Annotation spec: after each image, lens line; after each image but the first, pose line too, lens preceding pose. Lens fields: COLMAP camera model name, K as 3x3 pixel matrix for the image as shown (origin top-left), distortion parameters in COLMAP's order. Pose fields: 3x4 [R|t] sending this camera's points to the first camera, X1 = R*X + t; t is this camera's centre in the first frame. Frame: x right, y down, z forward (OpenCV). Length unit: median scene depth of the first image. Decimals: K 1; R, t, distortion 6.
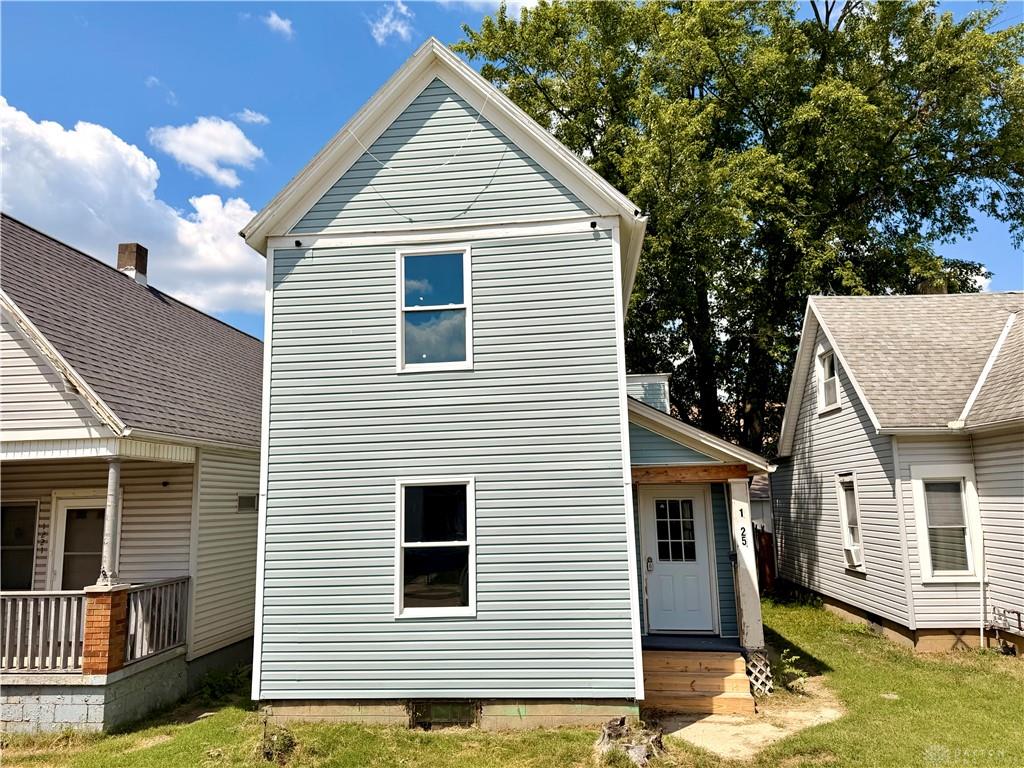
lens RADIAL K [[717.9, 0, 512.0], [0, 717.9, 384.0], [0, 0, 1]] dist [0.000653, -0.002378]
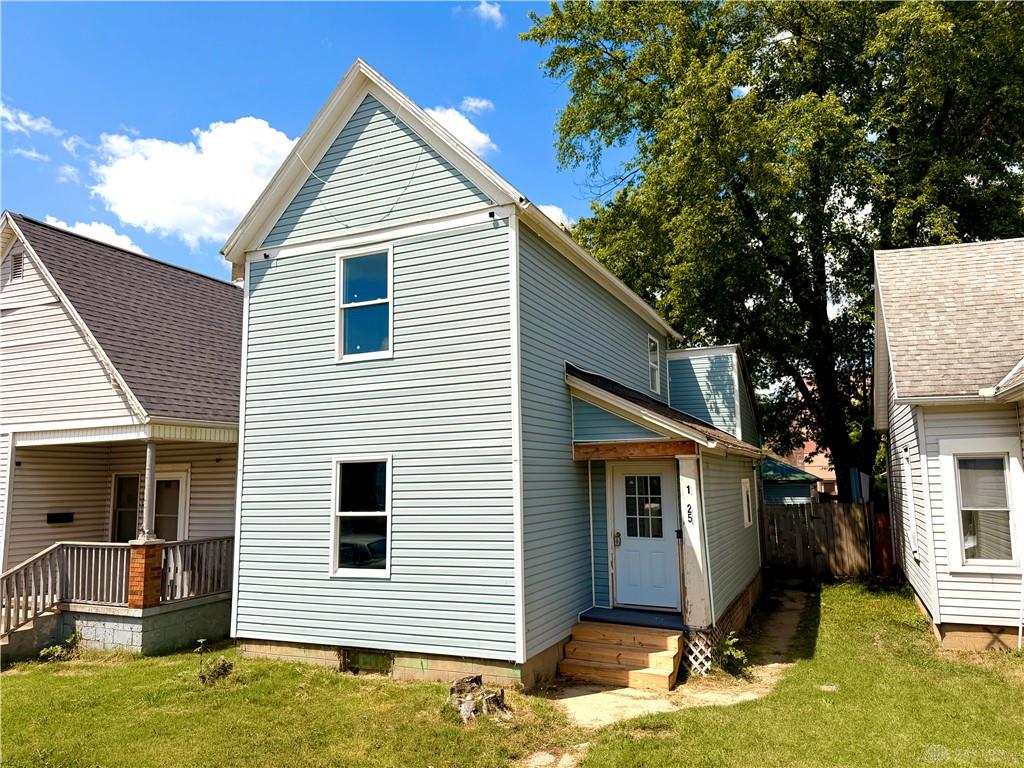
lens RADIAL K [[731.5, 0, 512.1], [0, 731.5, 379.8], [0, 0, 1]] dist [-0.005324, 0.001352]
pose [[0.949865, -0.033495, -0.310861, 0.450624], [0.043356, 0.998750, 0.024861, -0.006142], [0.309639, -0.037092, 0.950130, -0.014147]]
